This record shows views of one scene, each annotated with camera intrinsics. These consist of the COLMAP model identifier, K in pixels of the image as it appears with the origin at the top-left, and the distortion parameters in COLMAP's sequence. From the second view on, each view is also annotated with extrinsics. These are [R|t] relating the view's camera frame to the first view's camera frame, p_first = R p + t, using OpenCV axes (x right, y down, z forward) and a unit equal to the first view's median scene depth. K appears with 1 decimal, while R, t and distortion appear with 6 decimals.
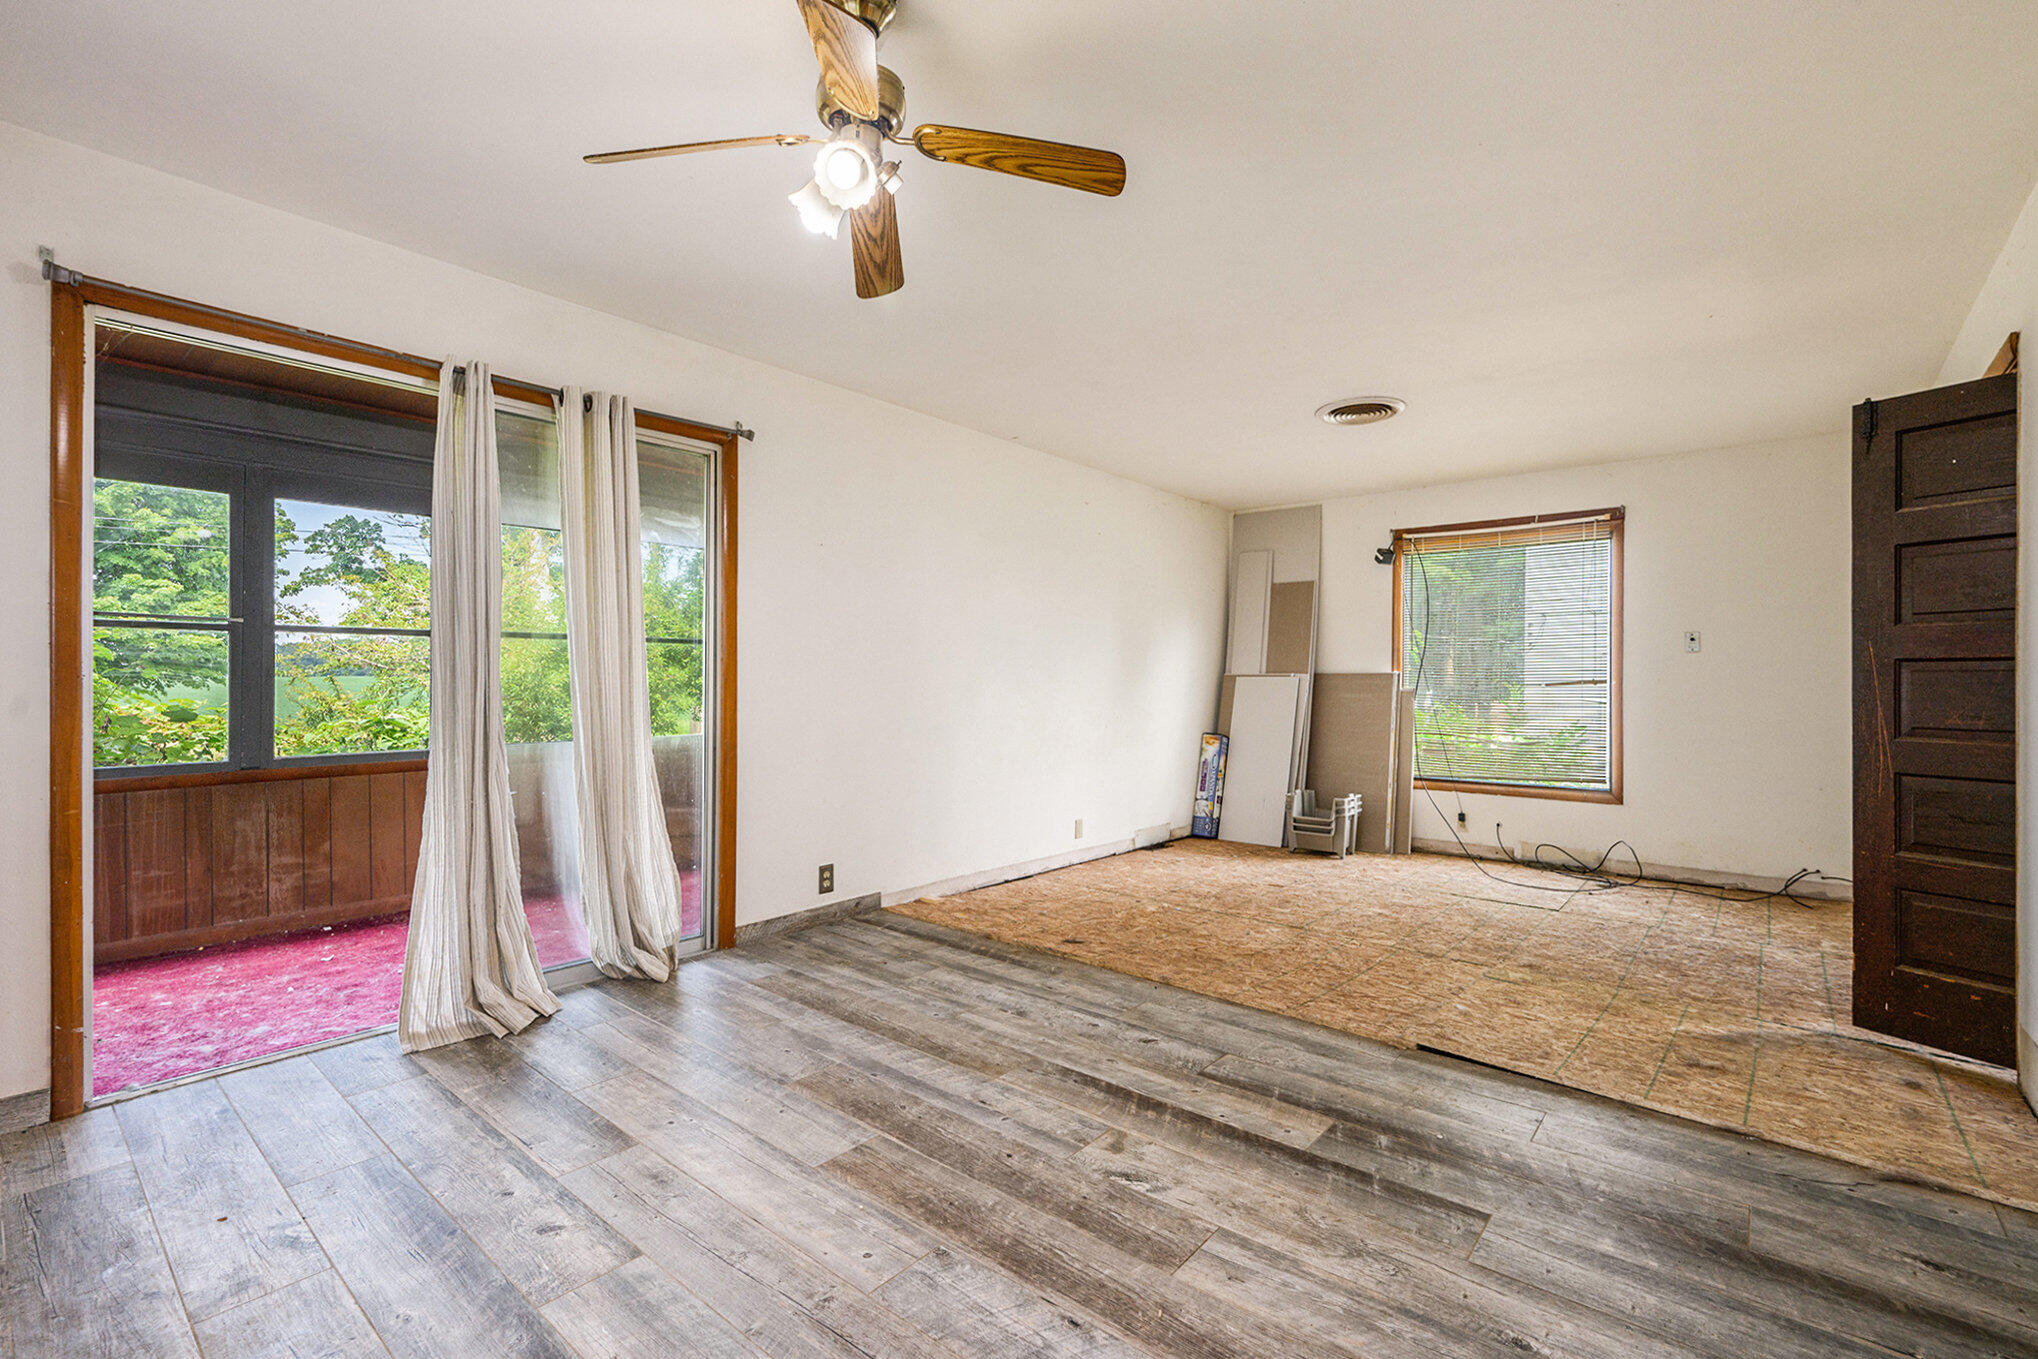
lens RADIAL K [[909.2, 0, 1033.6], [0, 909.2, 672.7], [0, 0, 1]] dist [-0.003276, 0.001599]
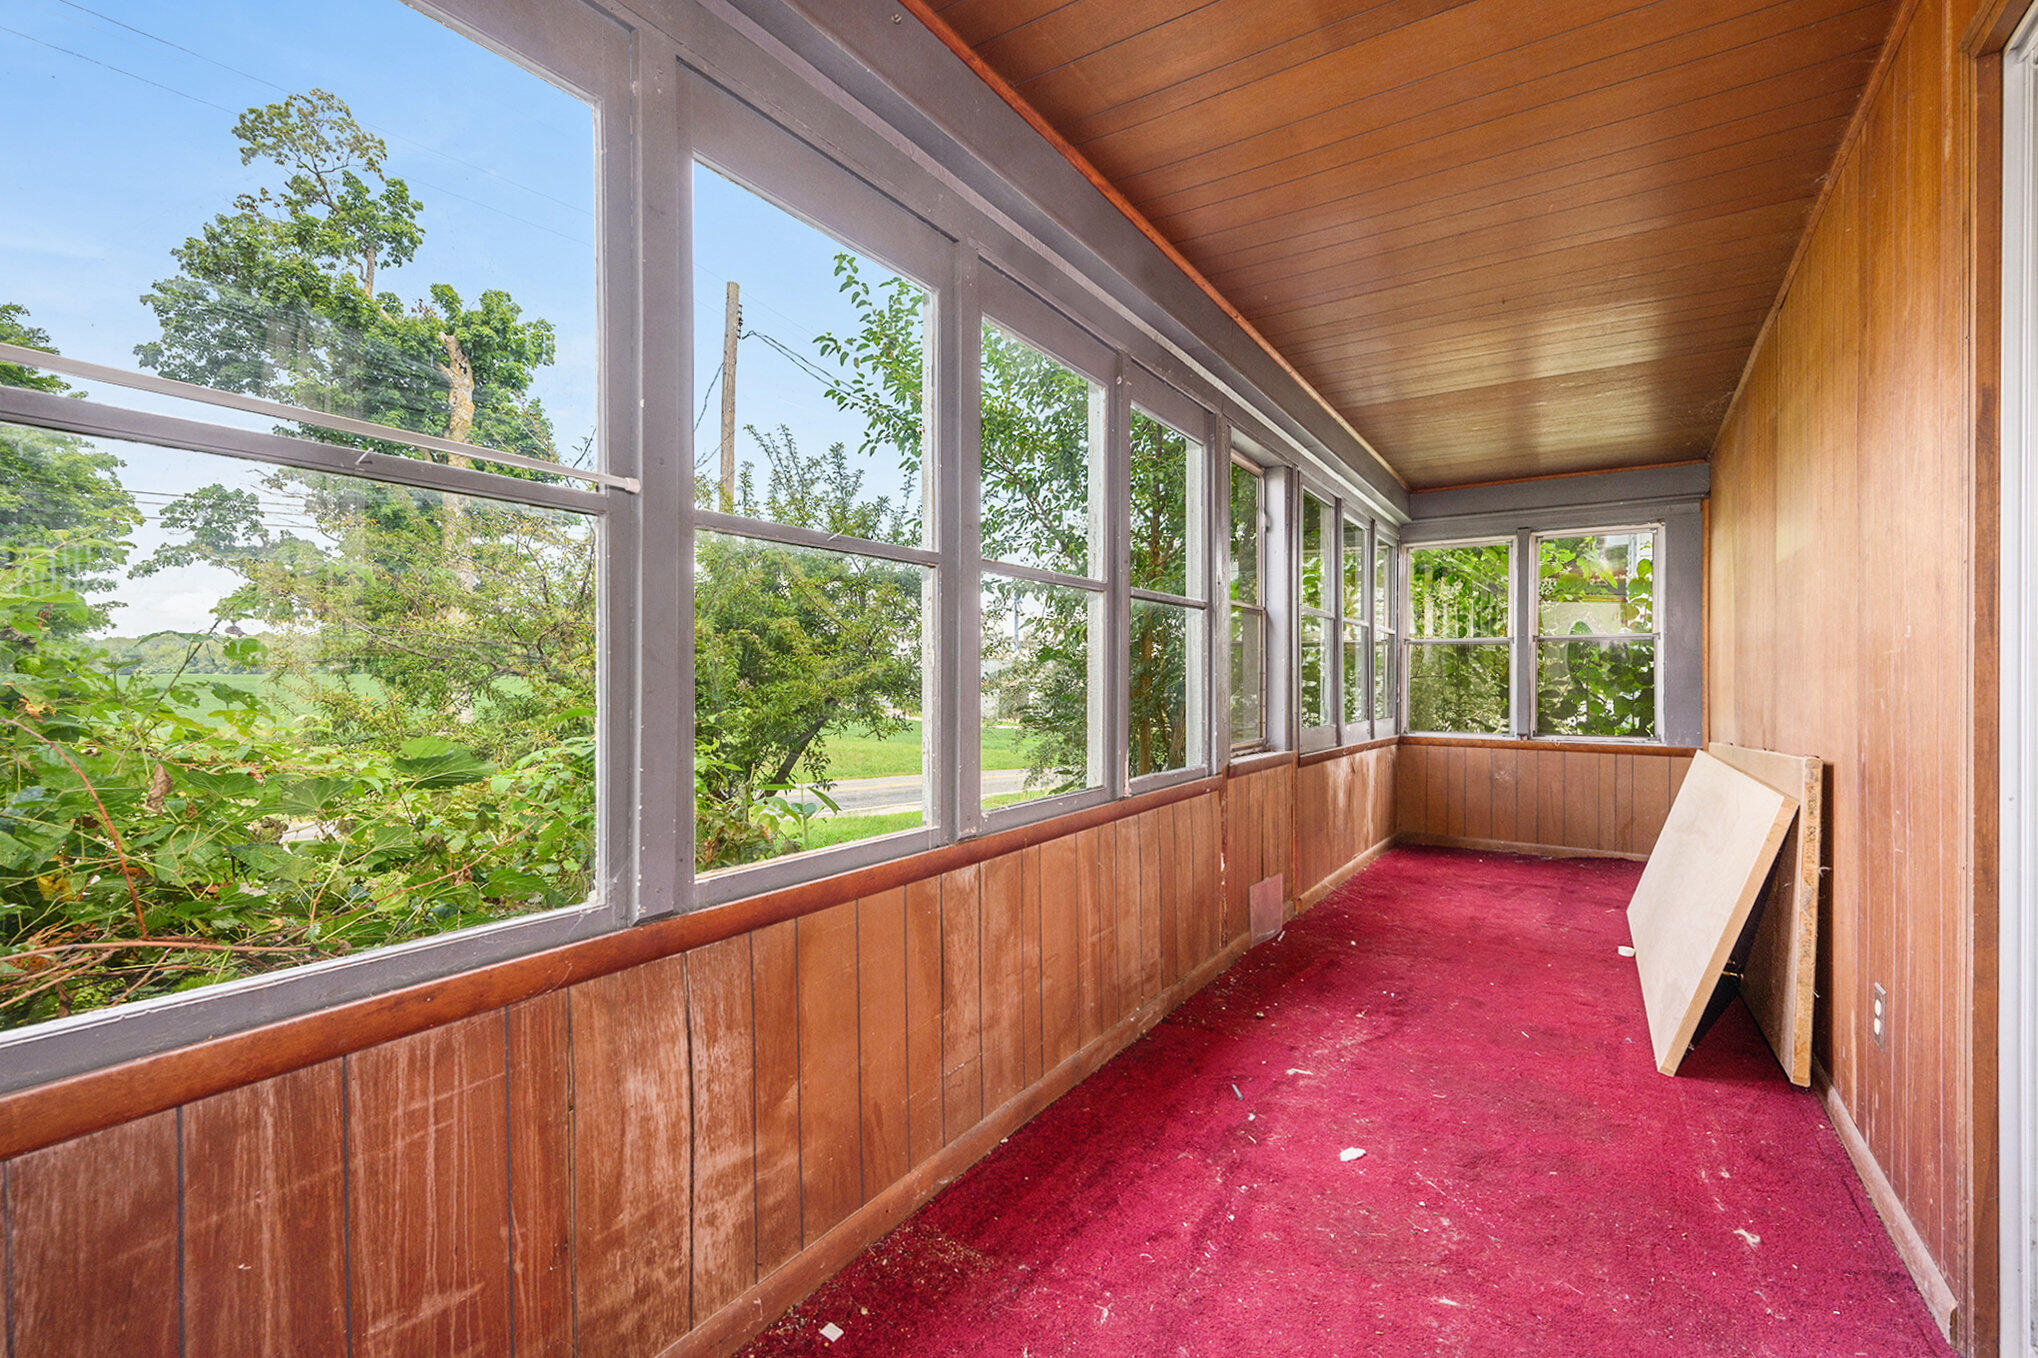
lens RADIAL K [[884.8, 0, 1024.4], [0, 884.8, 670.3], [0, 0, 1]] dist [0.001299, -0.000008]
pose [[0.993170, -0.004469, 0.116589, -0.728655], [0.003959, 0.999982, 0.004603, 0.009359], [-0.116608, -0.004110, 0.993170, 0.620989]]
